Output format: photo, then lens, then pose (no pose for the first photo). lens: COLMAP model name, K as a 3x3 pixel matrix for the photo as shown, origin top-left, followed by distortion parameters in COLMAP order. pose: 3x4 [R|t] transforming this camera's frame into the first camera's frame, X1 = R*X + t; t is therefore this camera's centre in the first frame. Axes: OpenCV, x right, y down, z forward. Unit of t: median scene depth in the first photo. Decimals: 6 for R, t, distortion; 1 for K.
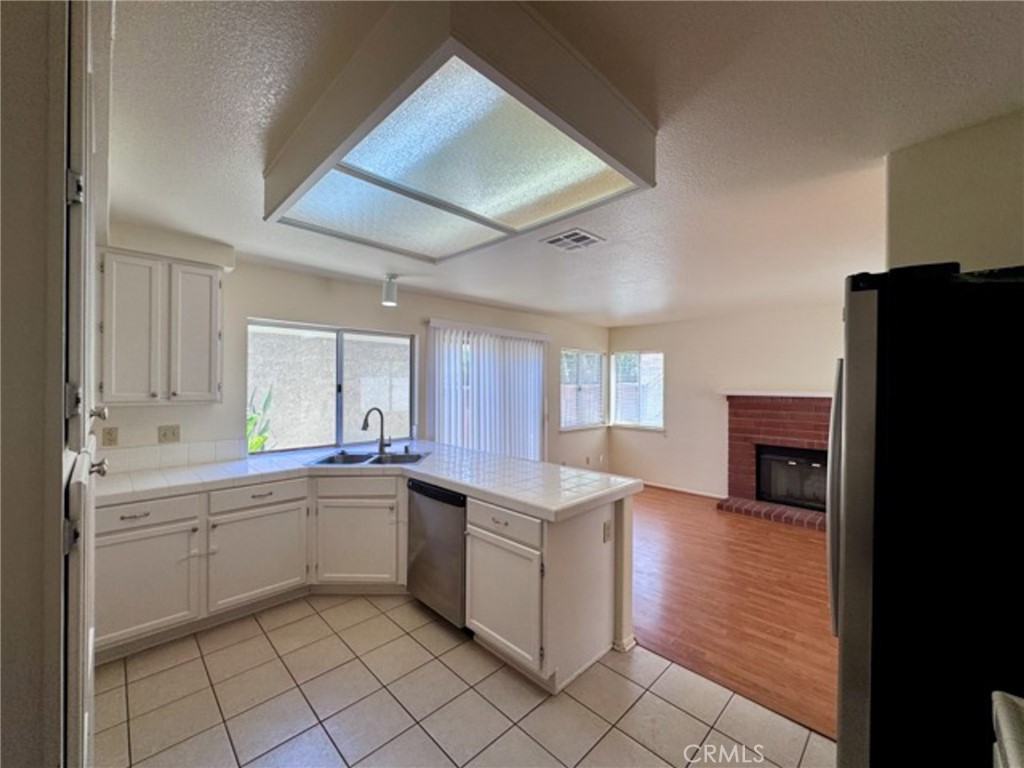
lens RADIAL K [[409.5, 0, 512.0], [0, 409.5, 384.0], [0, 0, 1]] dist [0.009659, -0.006742]
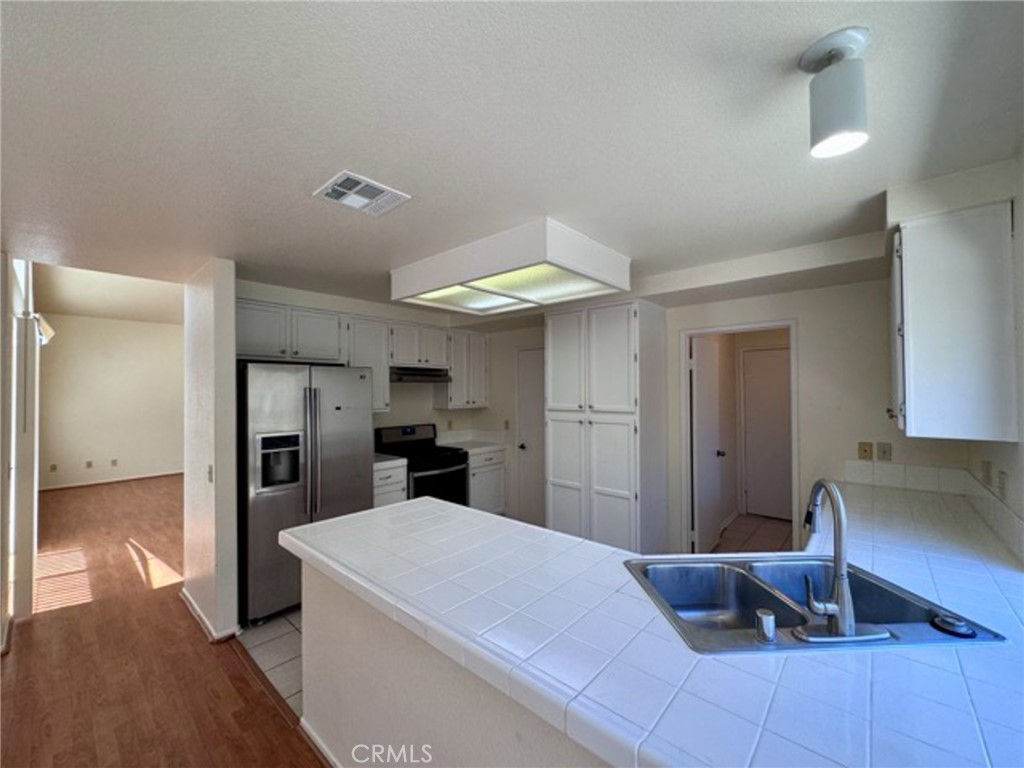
lens RADIAL K [[409.6, 0, 510.3], [0, 409.6, 384.5], [0, 0, 1]] dist [-0.002689, -0.000088]
pose [[-0.998217, -0.000863, -0.059682, -0.030415], [0.000030, 0.999888, -0.014962, -0.012849], [0.059688, -0.014937, -0.998105, 0.891204]]
